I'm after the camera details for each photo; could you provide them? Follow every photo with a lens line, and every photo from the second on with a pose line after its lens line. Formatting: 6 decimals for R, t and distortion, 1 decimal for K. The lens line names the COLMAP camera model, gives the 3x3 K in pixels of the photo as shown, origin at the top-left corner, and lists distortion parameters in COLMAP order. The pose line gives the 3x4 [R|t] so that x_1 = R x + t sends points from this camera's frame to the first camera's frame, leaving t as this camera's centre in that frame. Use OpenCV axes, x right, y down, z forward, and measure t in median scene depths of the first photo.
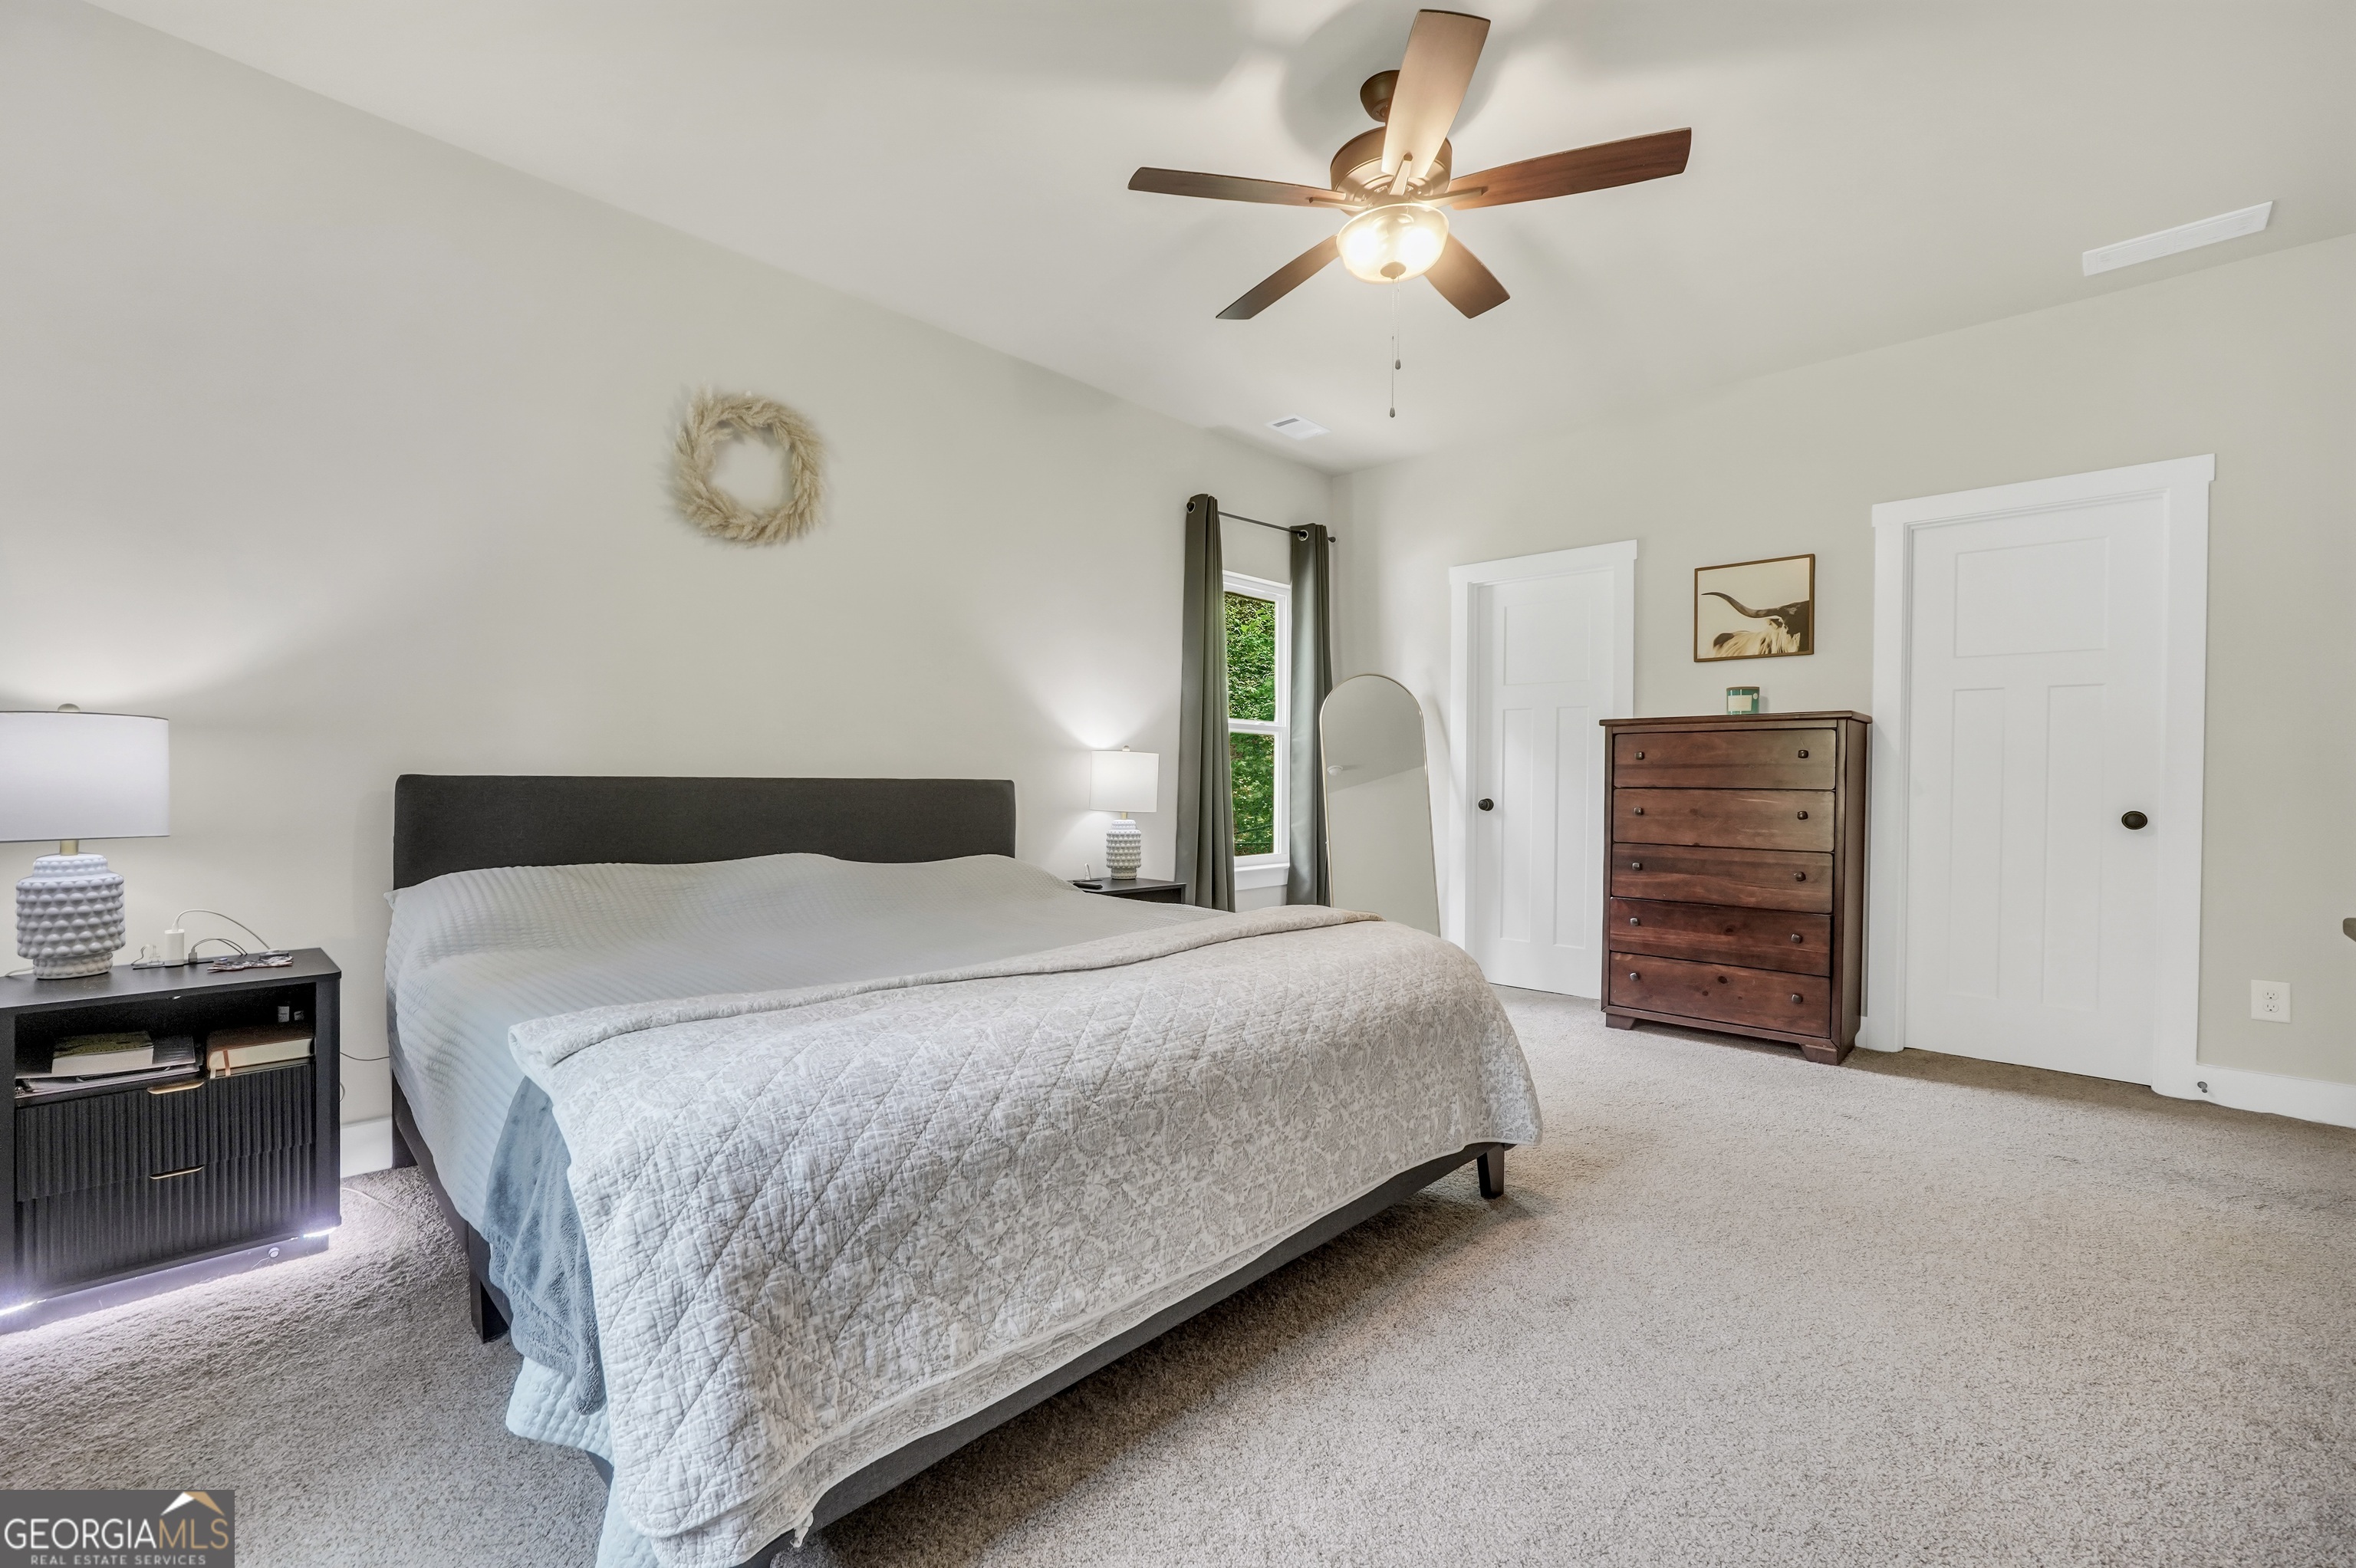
lens RADIAL K [[992.3, 0, 1166.1], [0, 992.3, 779.4], [0, 0, 1]] dist [-0.017571, 0.006589]
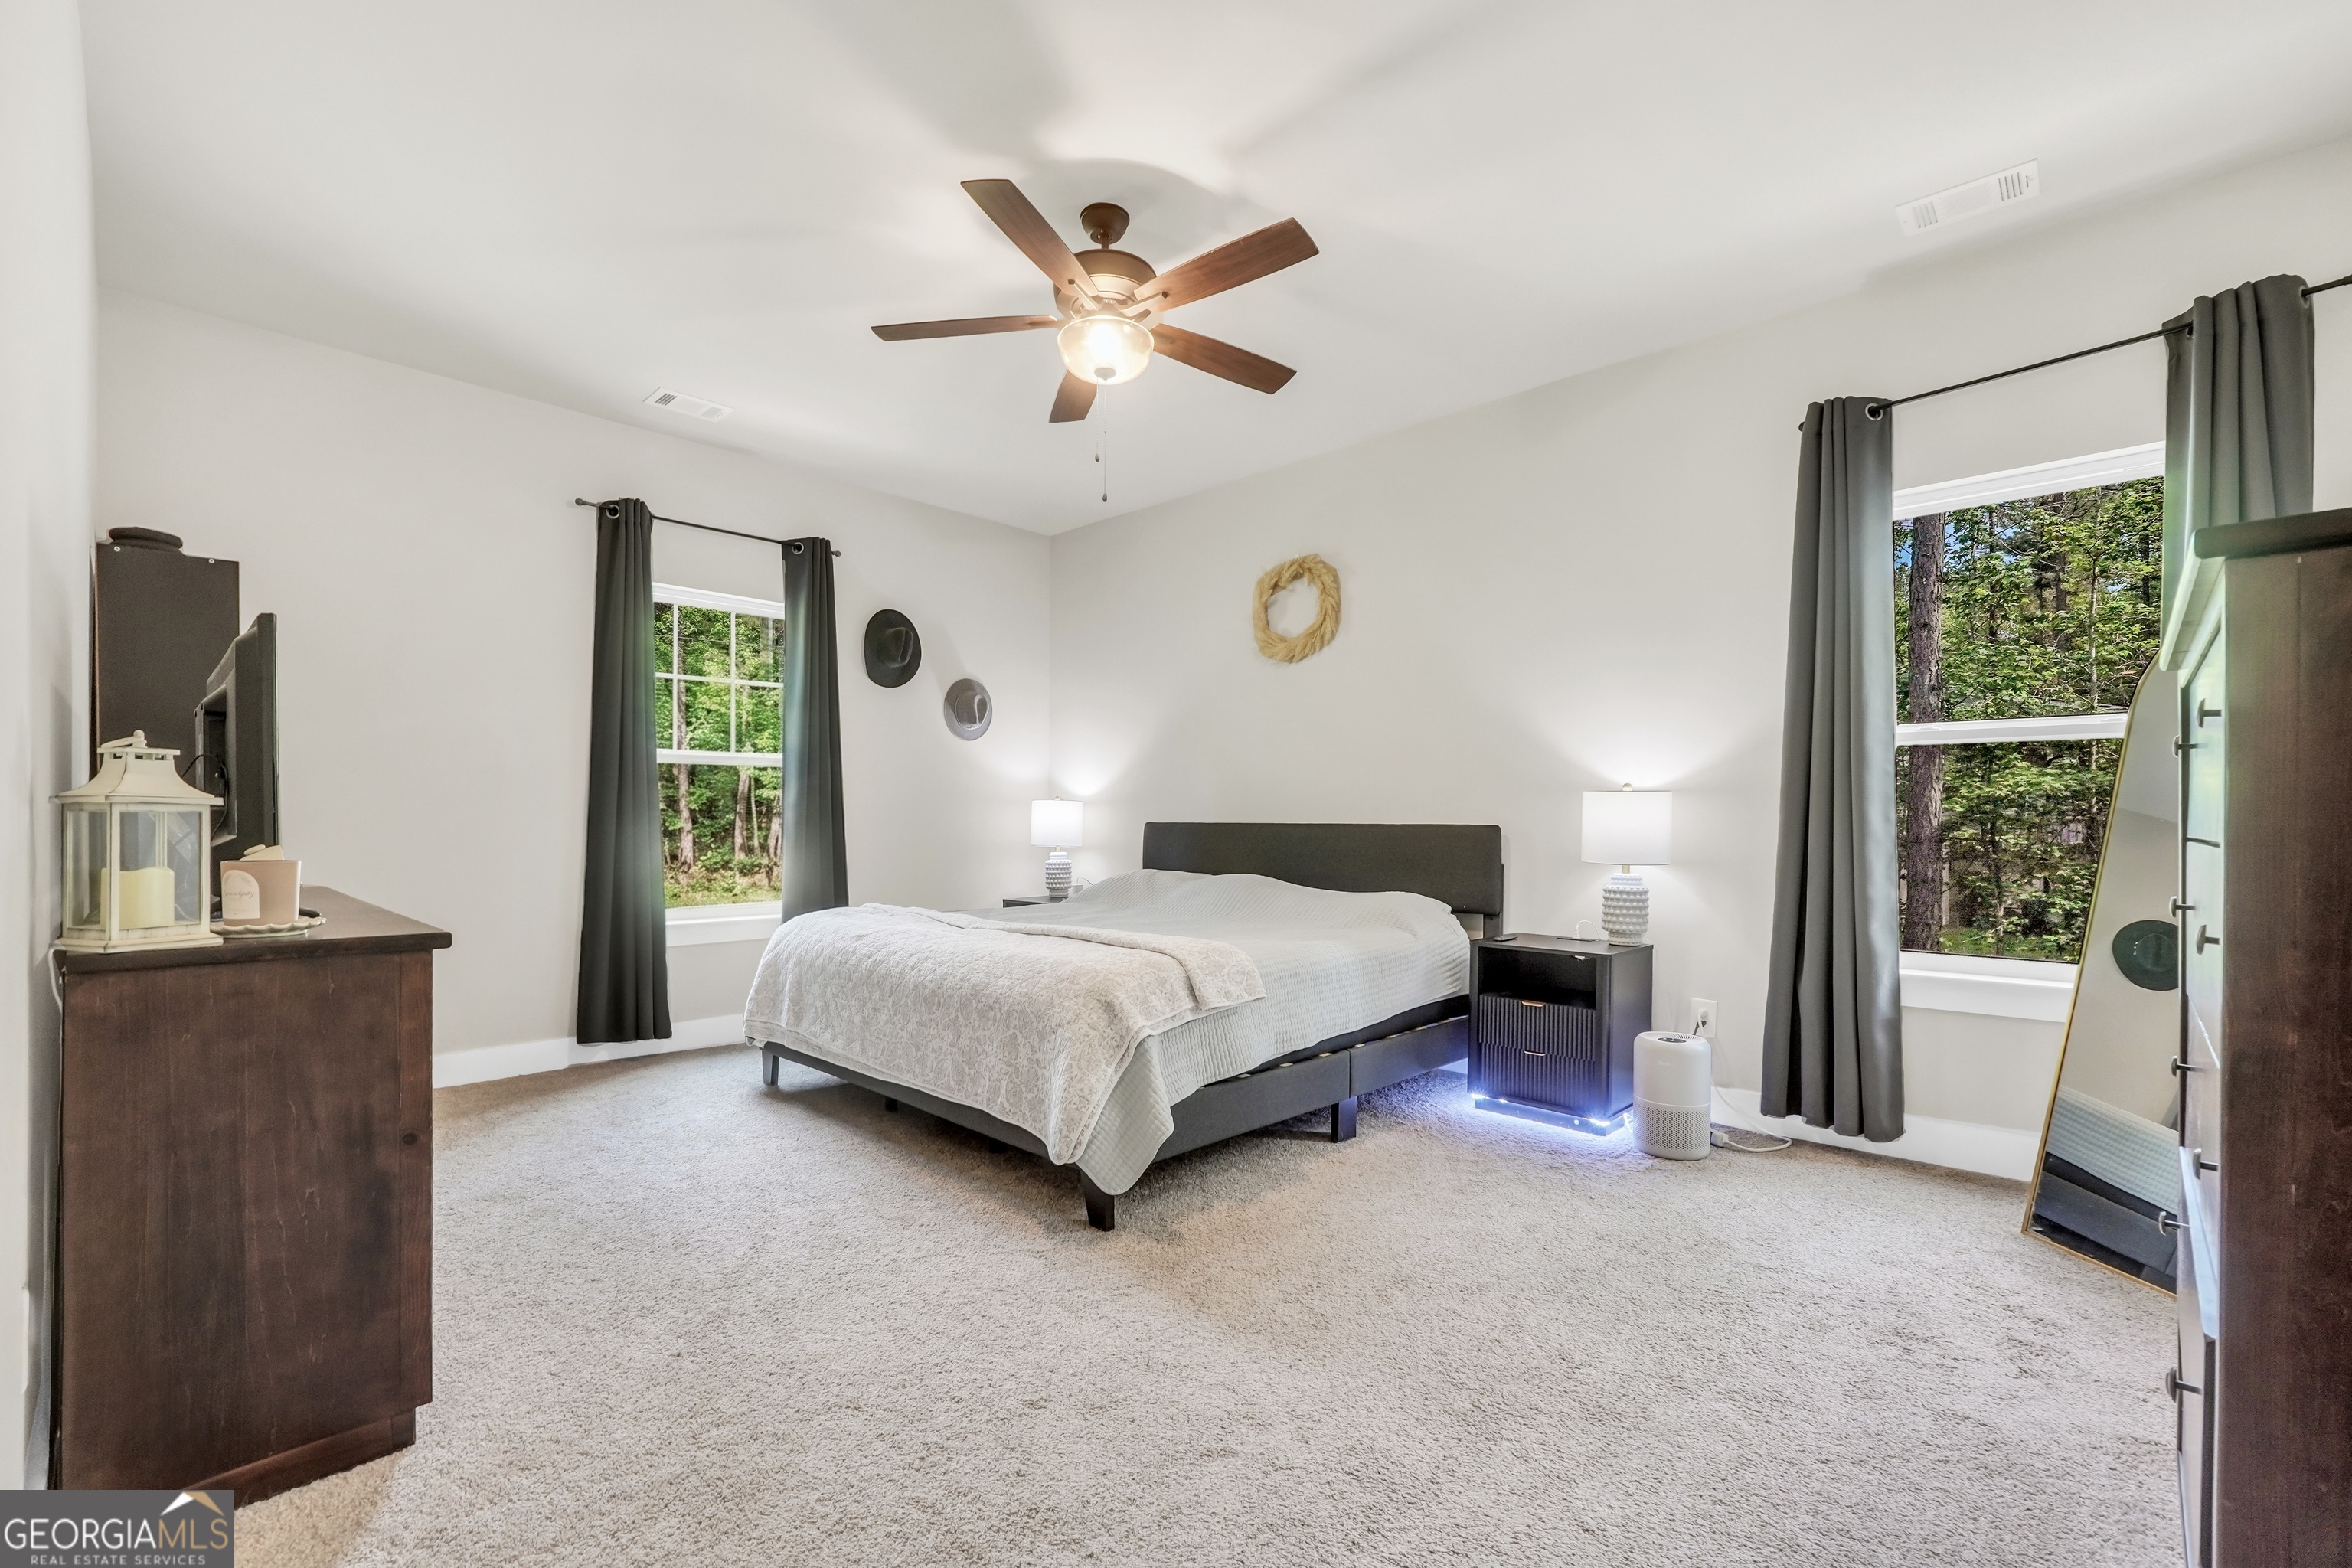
lens RADIAL K [[985.9, 0, 1166.2], [0, 985.9, 790.0], [0, 0, 1]] dist [-0.016400, 0.006505]
pose [[-0.009865, -0.024778, -0.999644, 1.042260], [-0.007461, 0.999667, -0.024705, -0.006078], [0.999924, 0.007214, -0.010047, 0.824882]]
